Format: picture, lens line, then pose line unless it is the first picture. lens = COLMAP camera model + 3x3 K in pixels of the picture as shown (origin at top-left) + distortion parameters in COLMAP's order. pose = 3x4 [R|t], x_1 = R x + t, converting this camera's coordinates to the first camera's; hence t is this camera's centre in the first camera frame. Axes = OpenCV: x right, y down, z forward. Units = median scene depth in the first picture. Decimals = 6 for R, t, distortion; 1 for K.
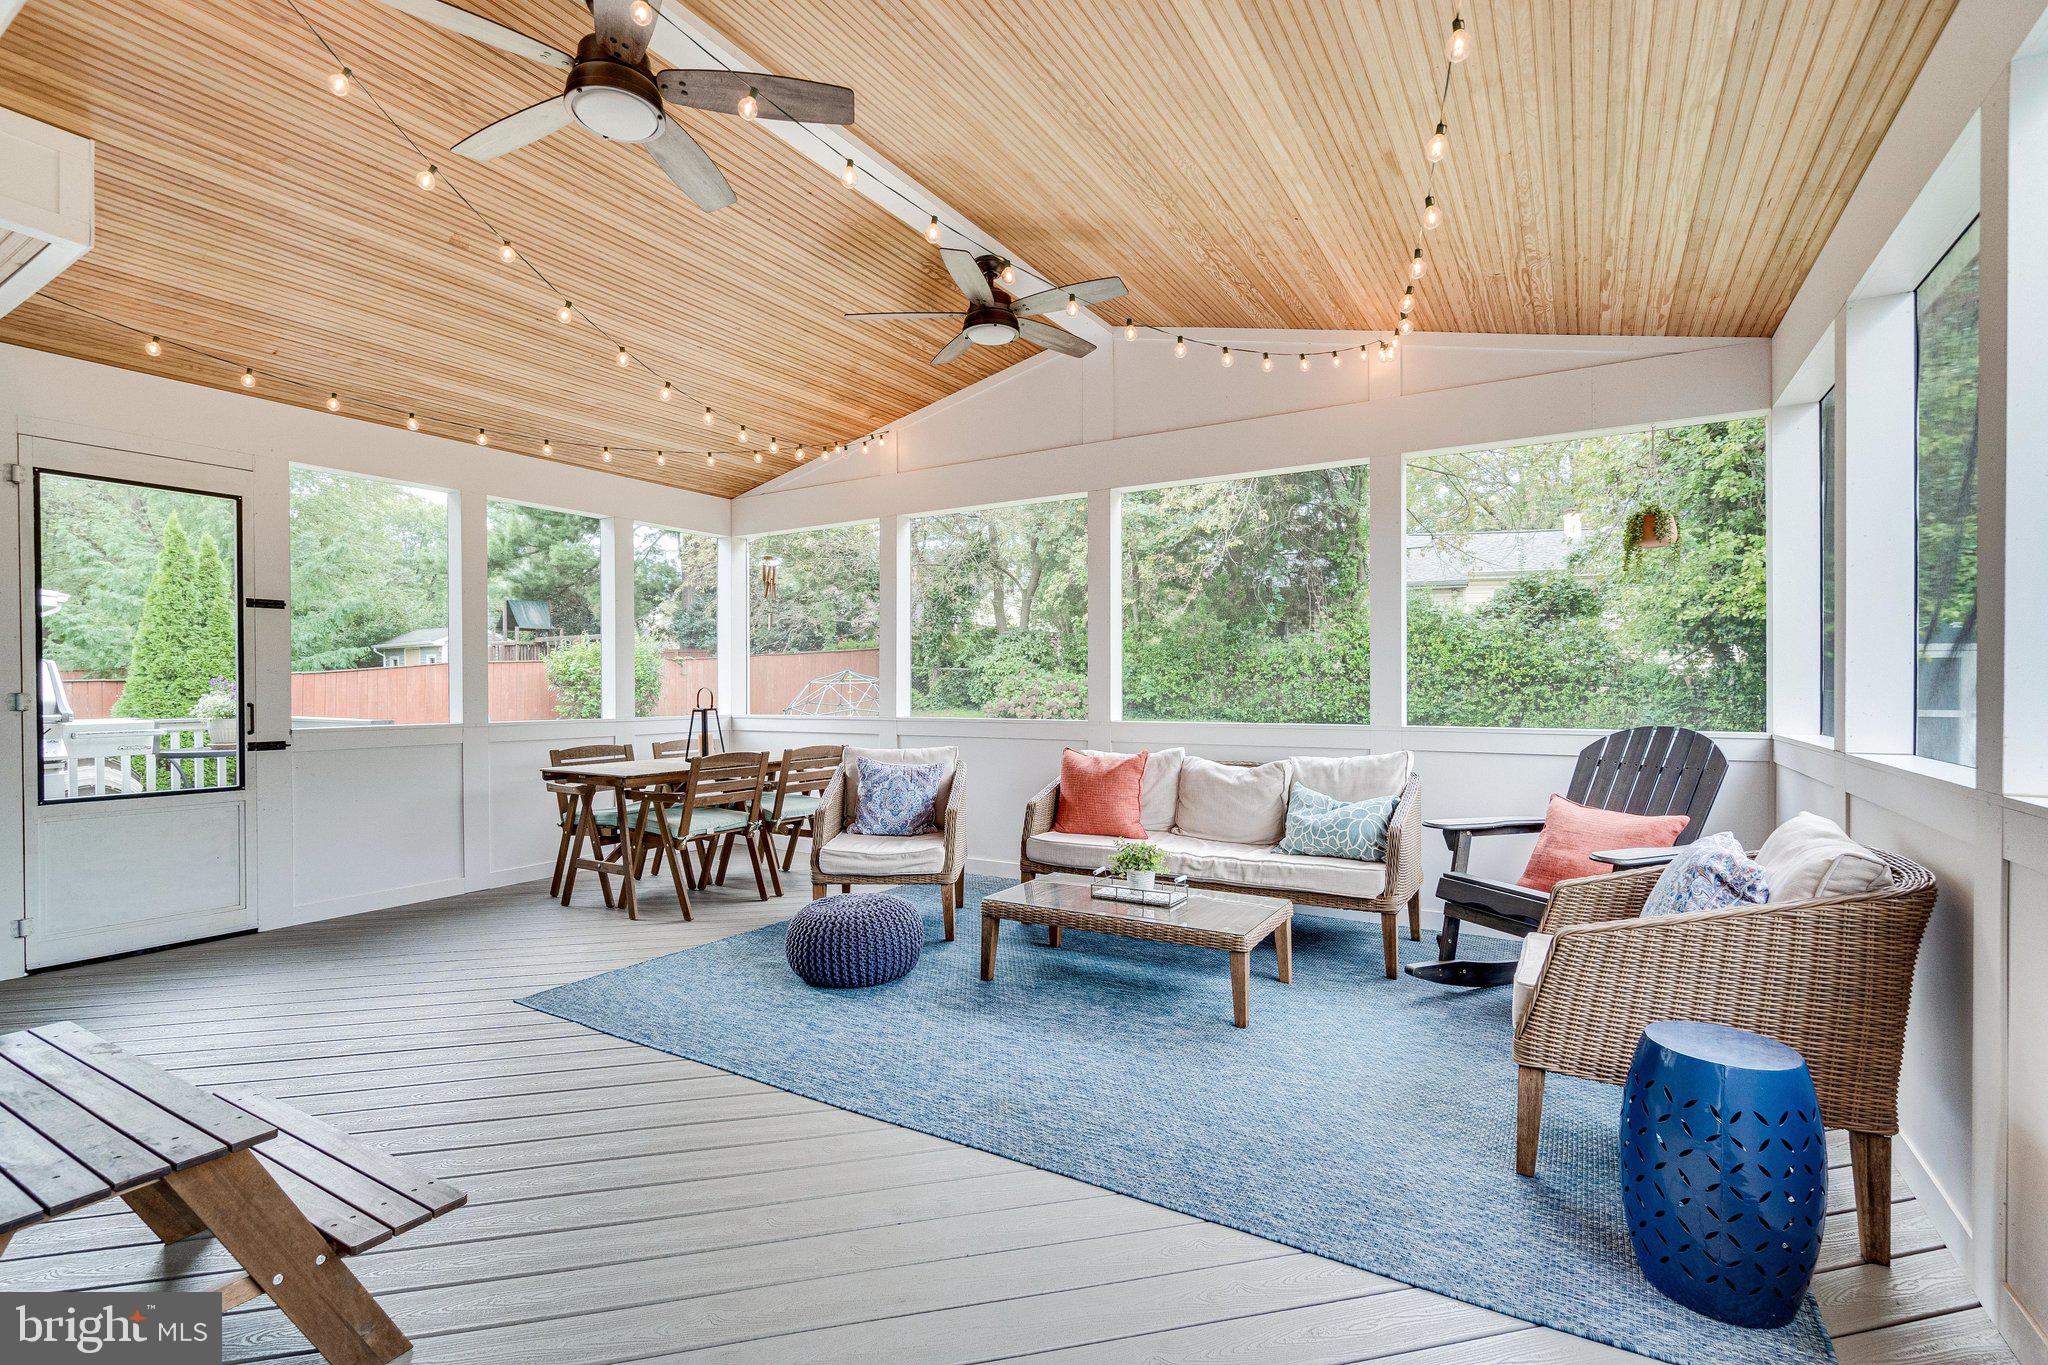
lens RADIAL K [[959.5, 0, 1014.9], [0, 959.5, 718.6], [0, 0, 1]] dist [-0.005119, -0.000366]
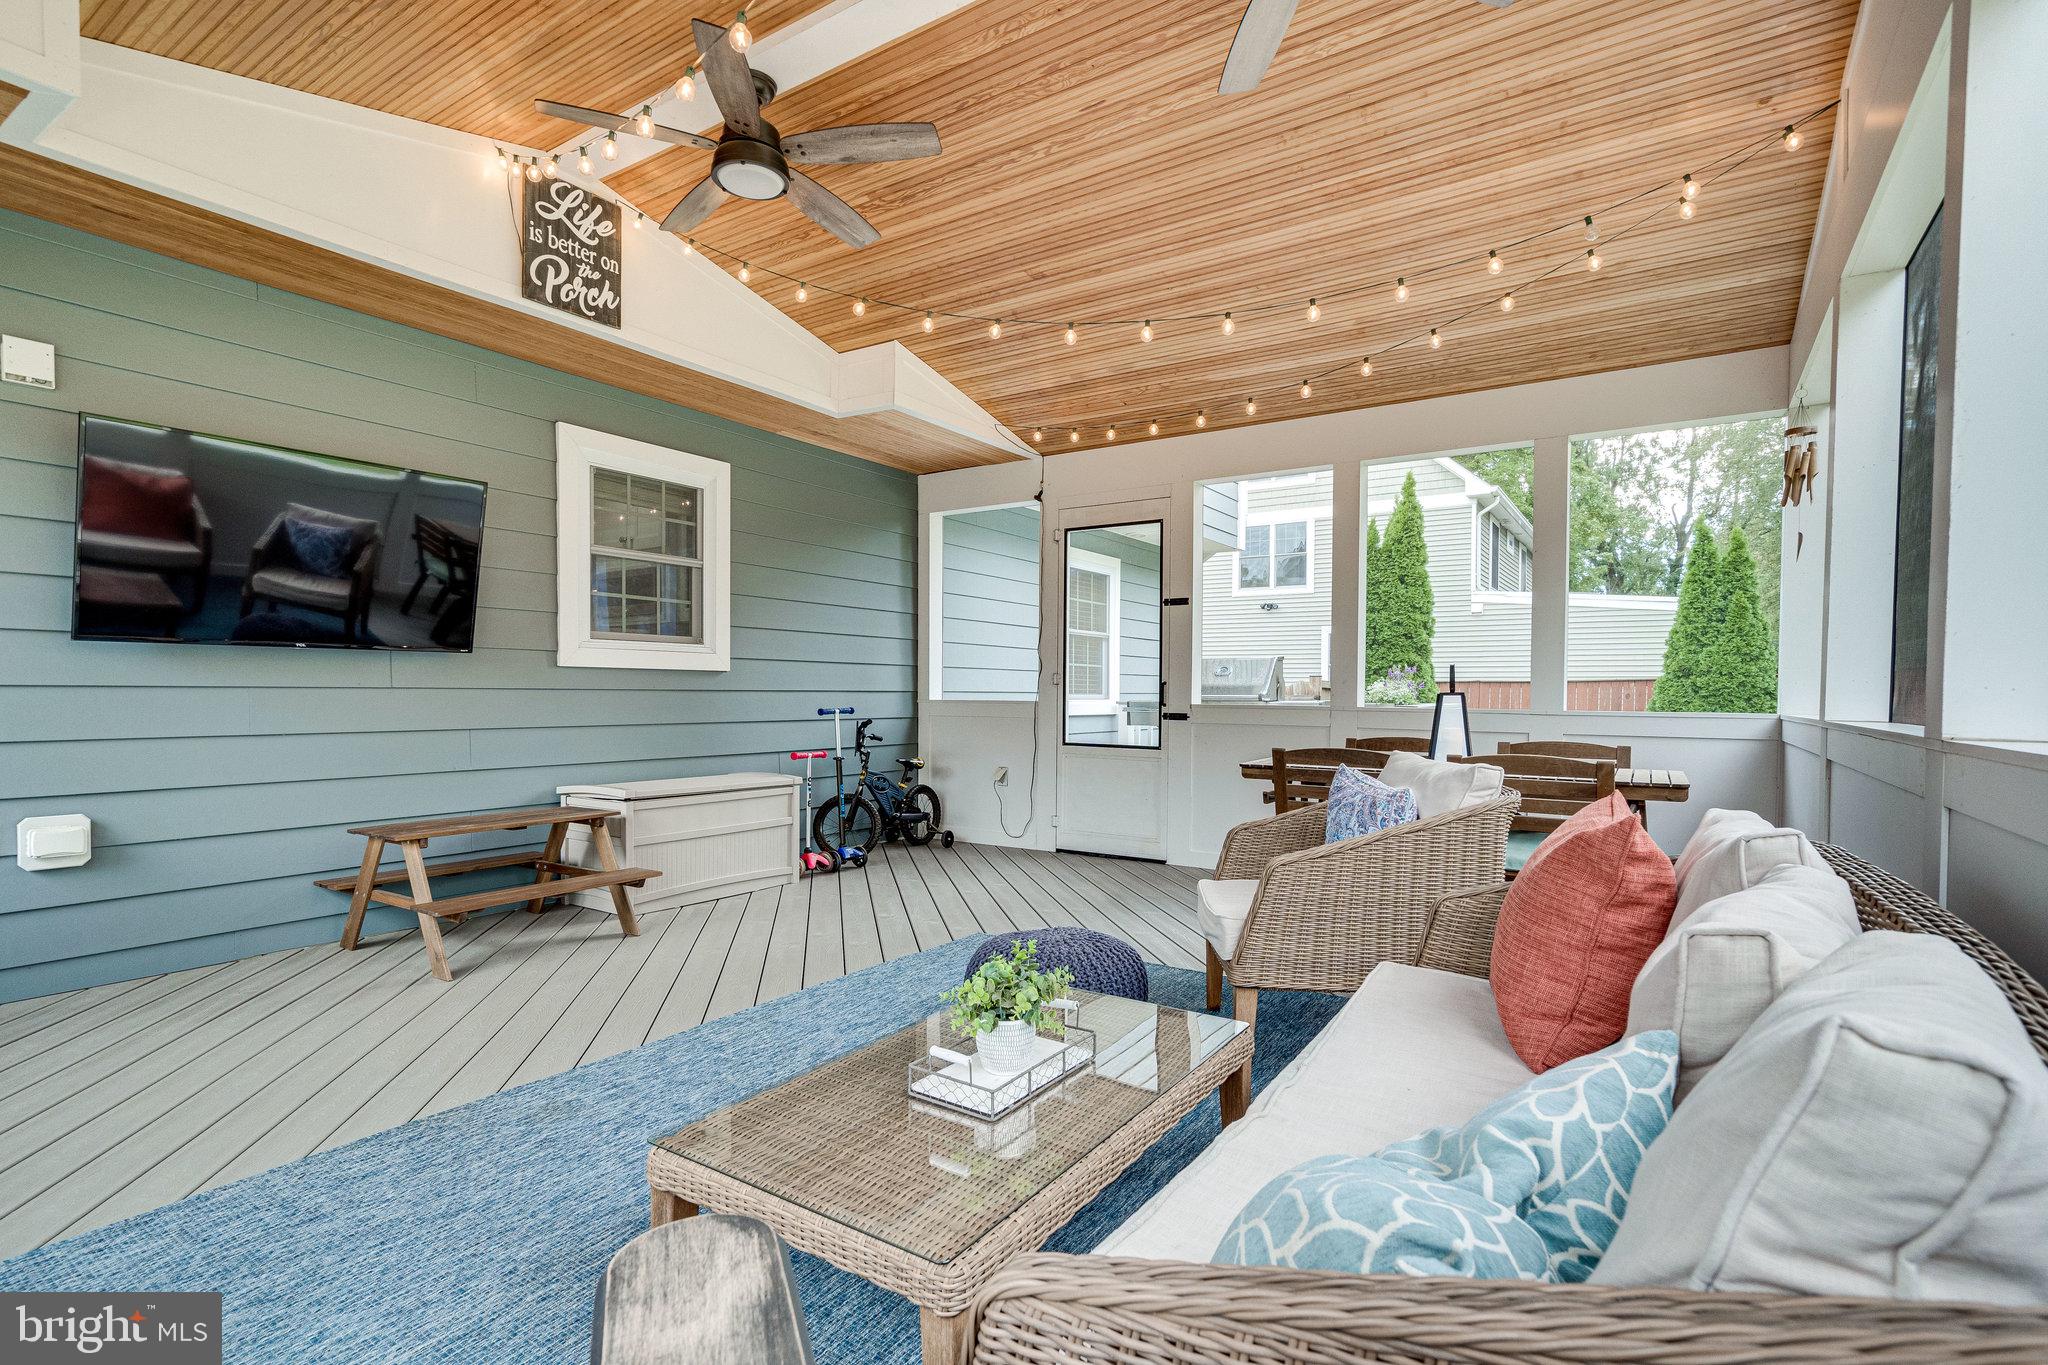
lens RADIAL K [[959.5, 0, 1014.9], [0, 959.5, 718.6], [0, 0, 1]] dist [-0.005119, -0.000366]
pose [[-0.045490, 0.026807, -0.998605, 0.475308], [-0.035961, 0.998948, 0.028454, 0.003023], [0.998317, 0.037205, -0.044478, 0.837874]]
